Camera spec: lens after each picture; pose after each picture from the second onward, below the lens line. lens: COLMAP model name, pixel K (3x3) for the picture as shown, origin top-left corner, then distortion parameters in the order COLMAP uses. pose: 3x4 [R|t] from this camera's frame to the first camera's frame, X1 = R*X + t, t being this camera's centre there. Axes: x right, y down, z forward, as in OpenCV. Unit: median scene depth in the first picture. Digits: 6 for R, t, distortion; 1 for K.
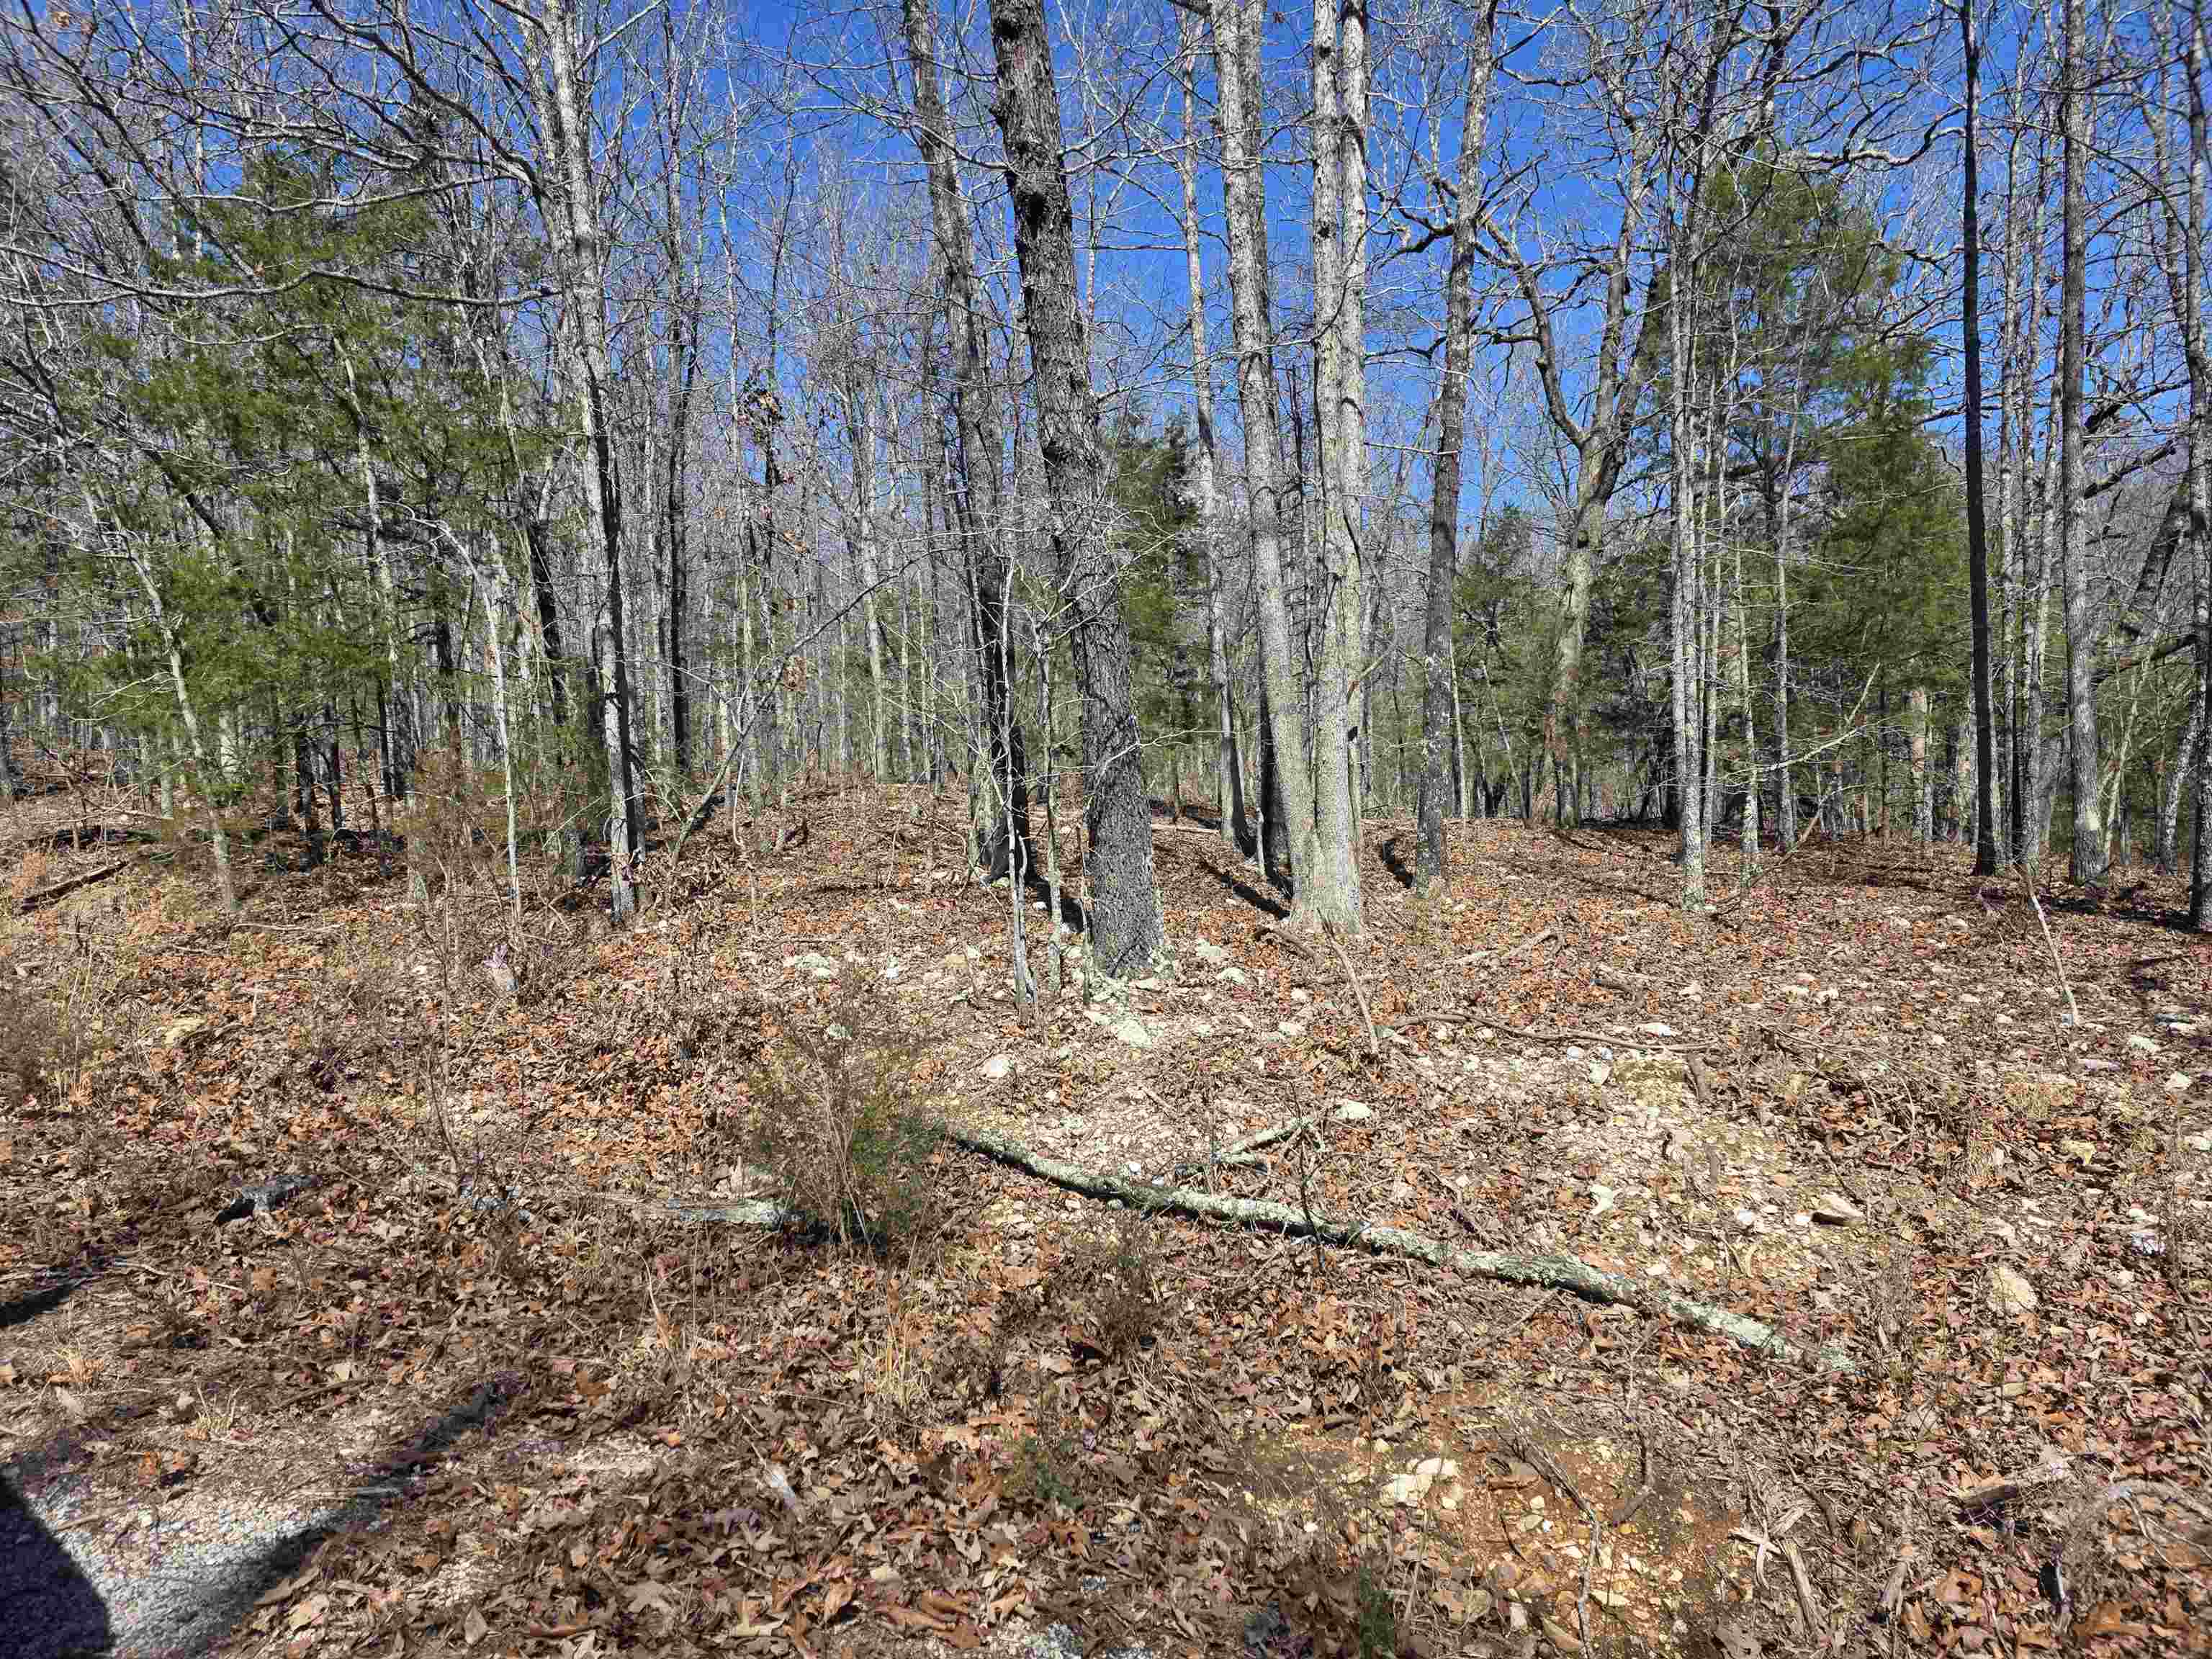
lens RADIAL K [[1473.5, 0, 1075.1], [0, 1473.5, 797.1], [0, 0, 1]] dist [0.067087, -0.056801]
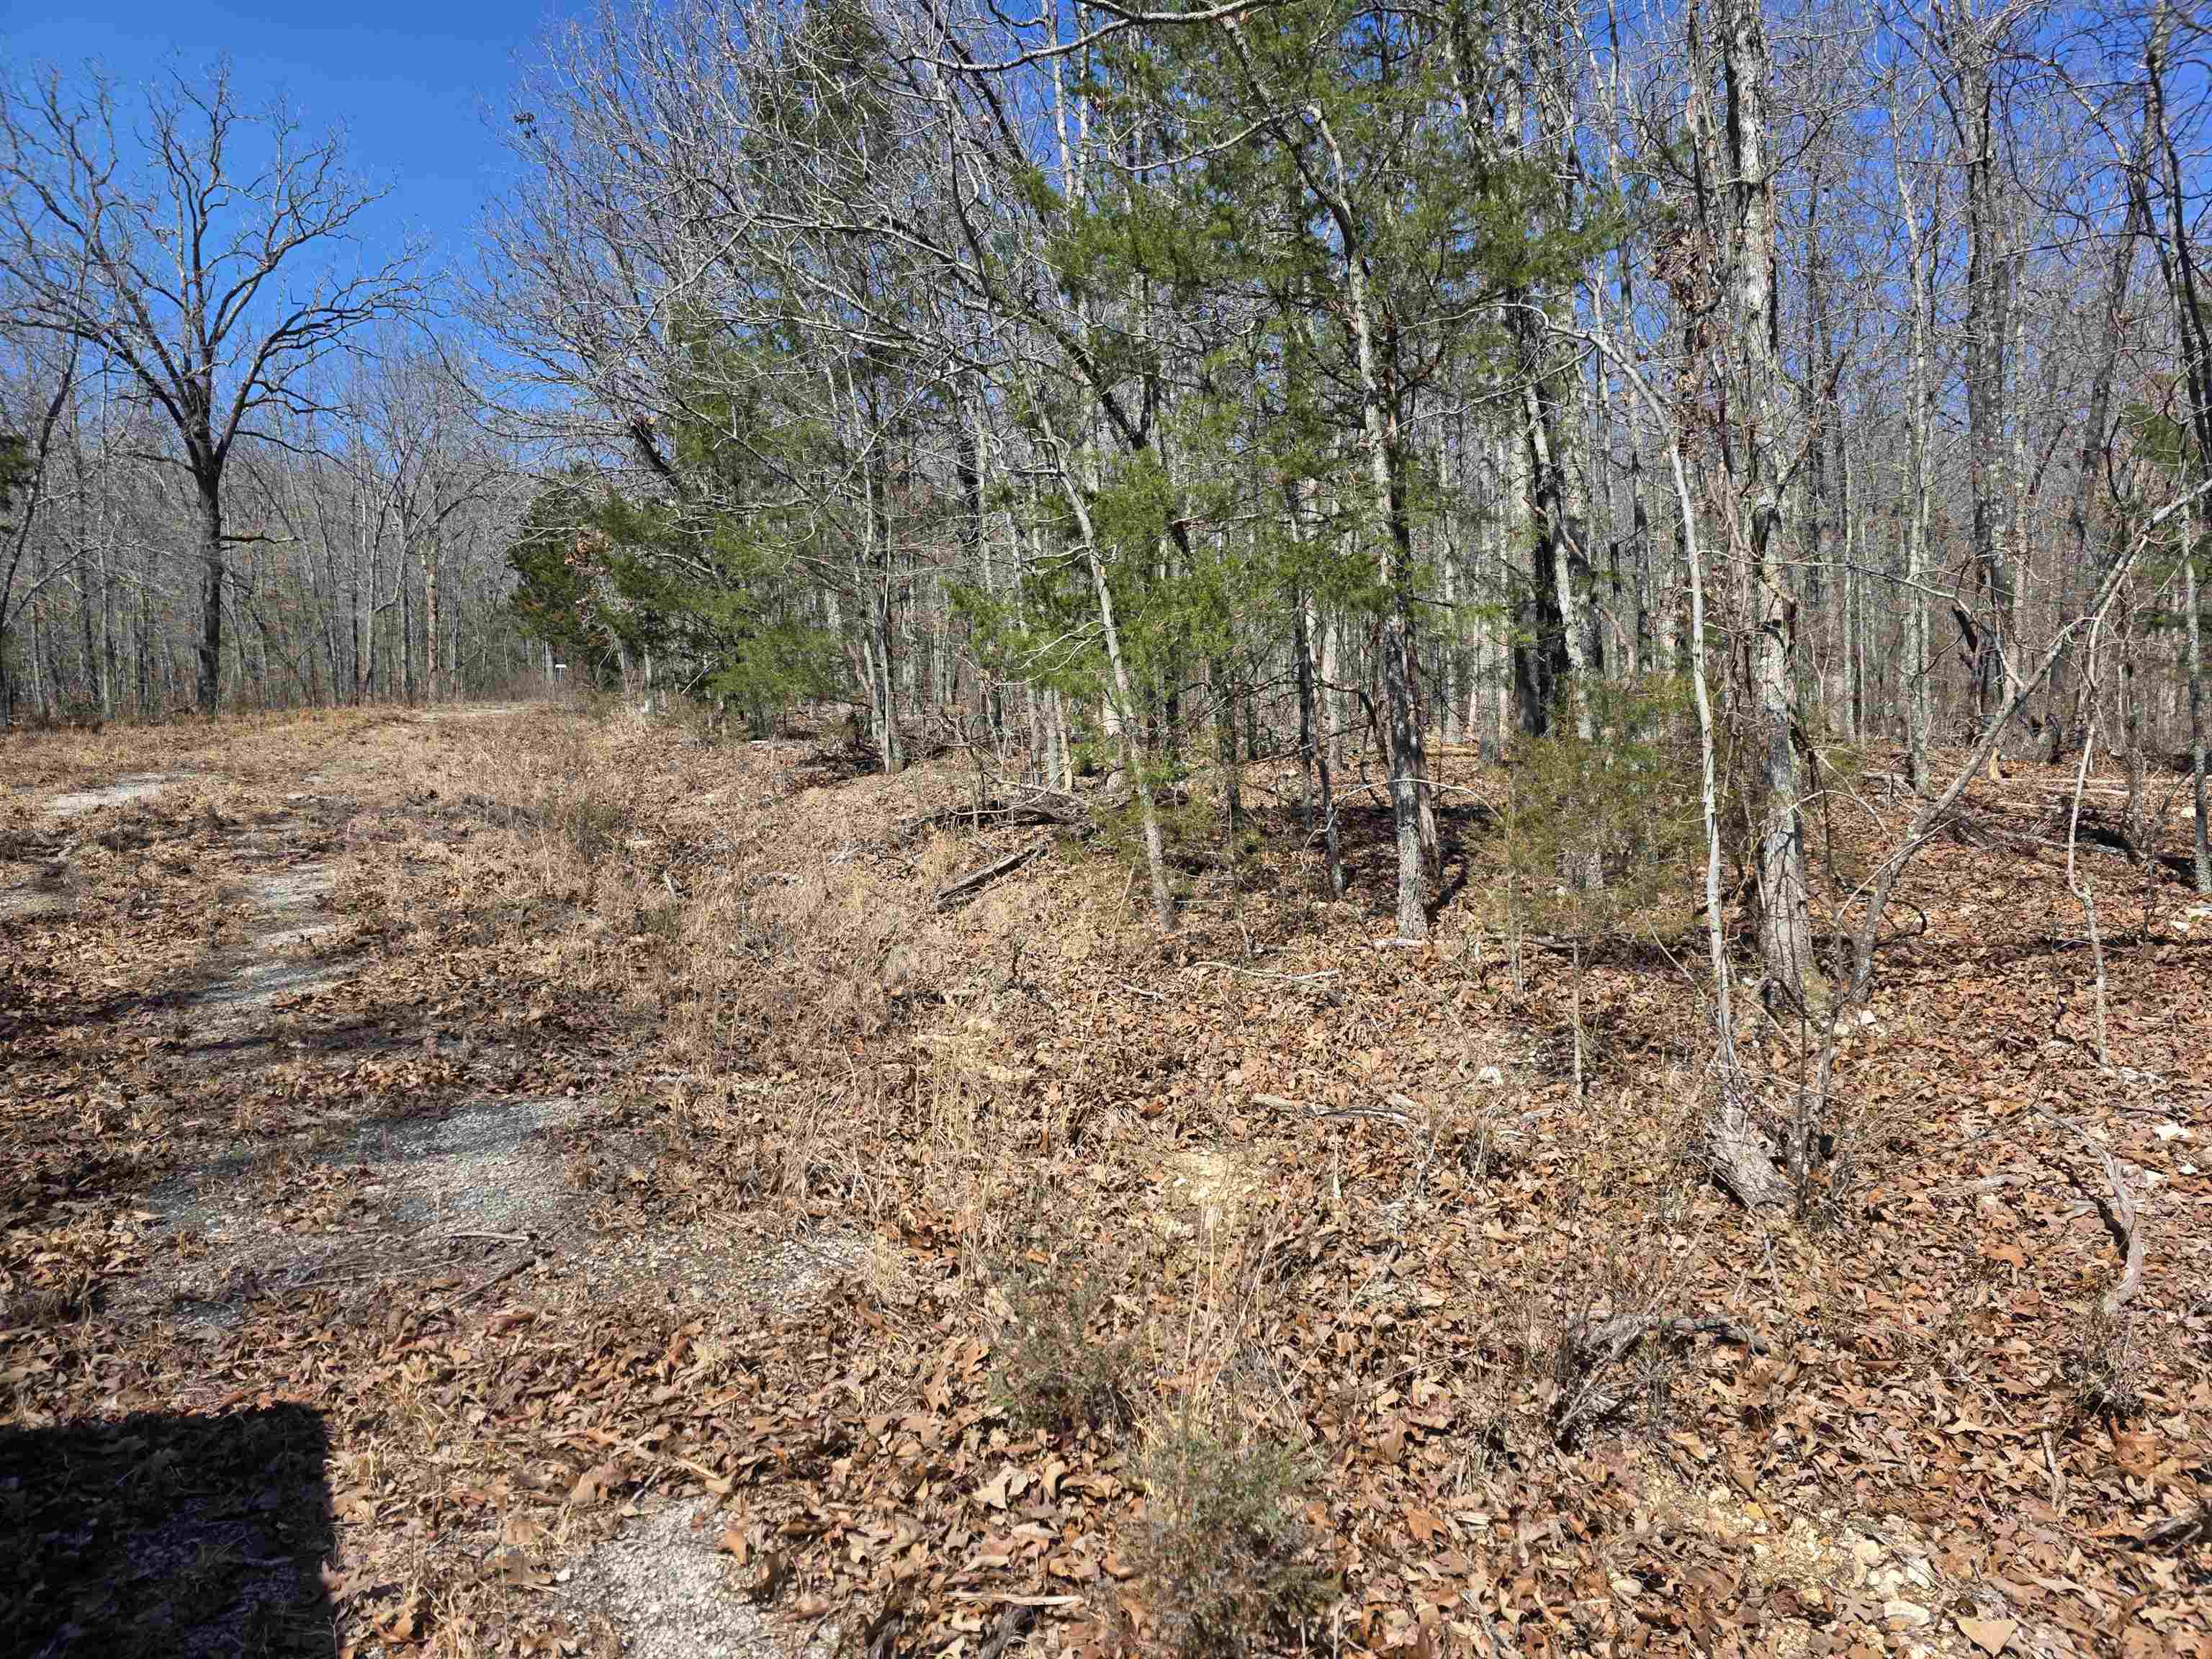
lens RADIAL K [[1473.5, 0, 1100.5], [0, 1473.5, 816.3], [0, 0, 1]] dist [0.067087, -0.056801]
pose [[0.895899, 0.020972, -0.443762, -0.383679], [0.003319, 0.998541, 0.053892, -0.034406], [0.444245, -0.049755, 0.894523, 0.454995]]
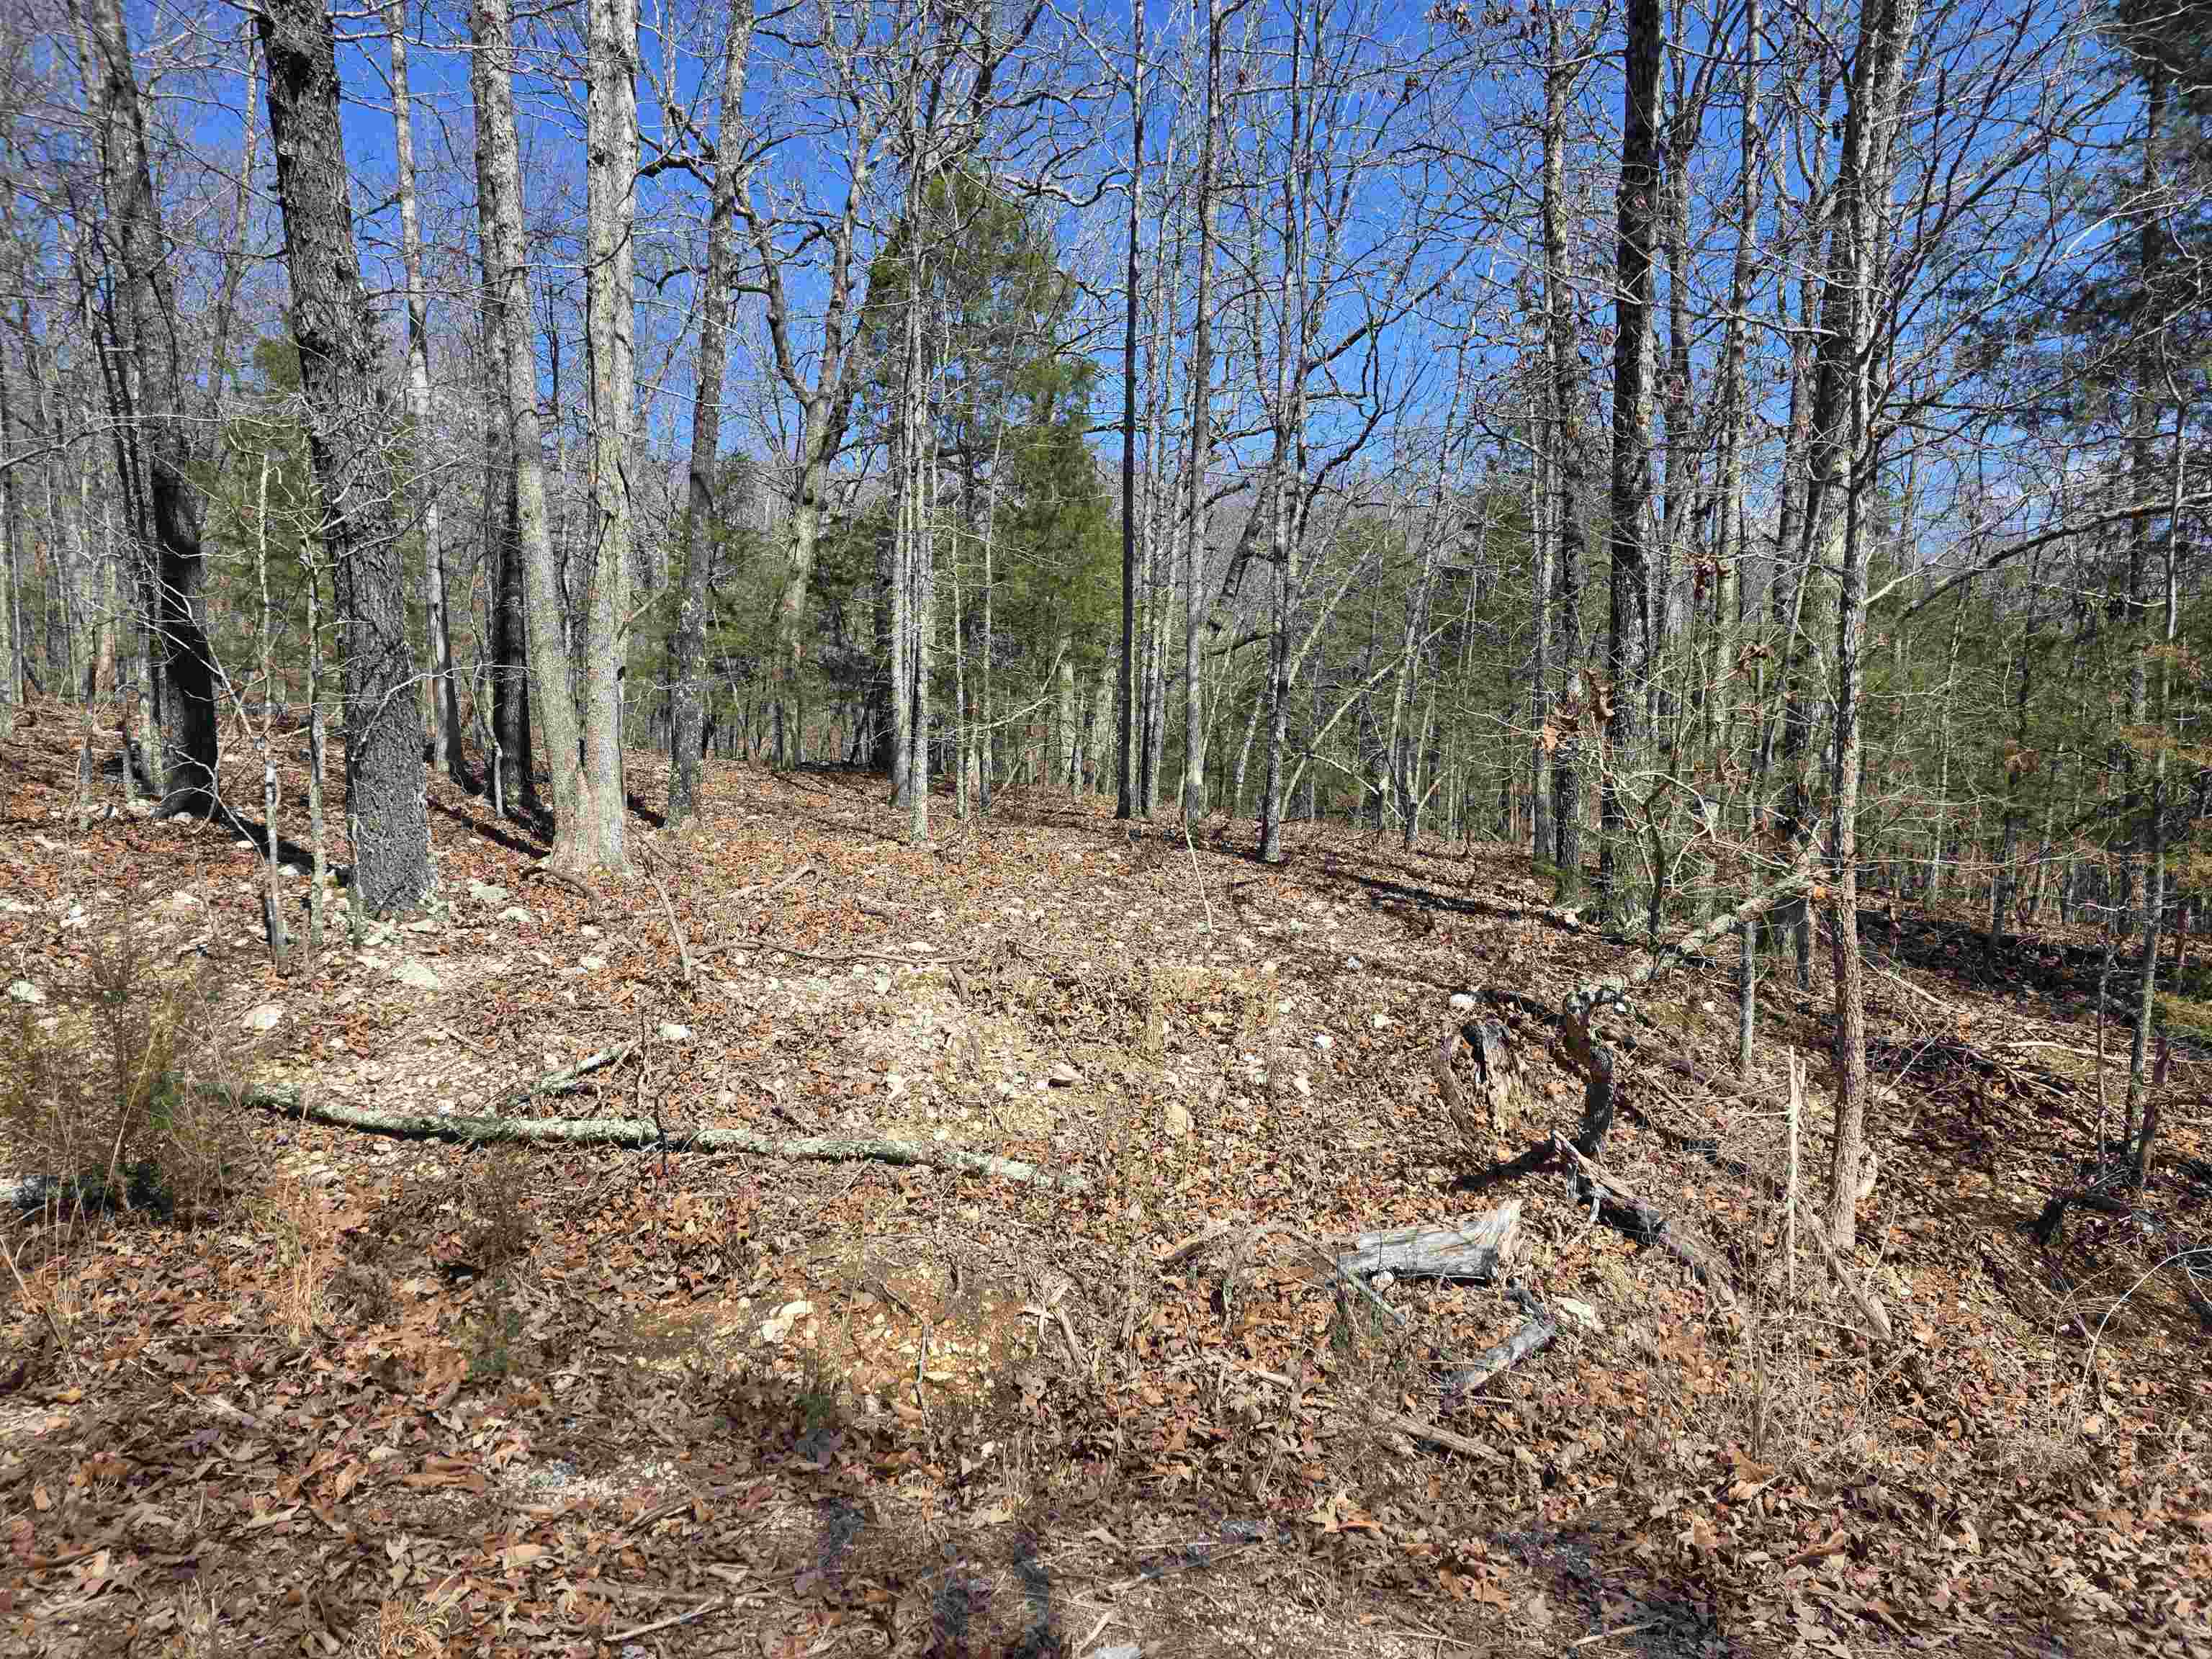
lens RADIAL K [[1473.5, 0, 1114.0], [0, 1473.5, 831.1], [0, 0, 1]] dist [0.067087, -0.056801]
pose [[0.848736, 0.004889, 0.528795, -0.084394], [-0.038987, 0.997815, 0.053350, -0.003942], [-0.527378, -0.065896, 0.847071, -0.058567]]
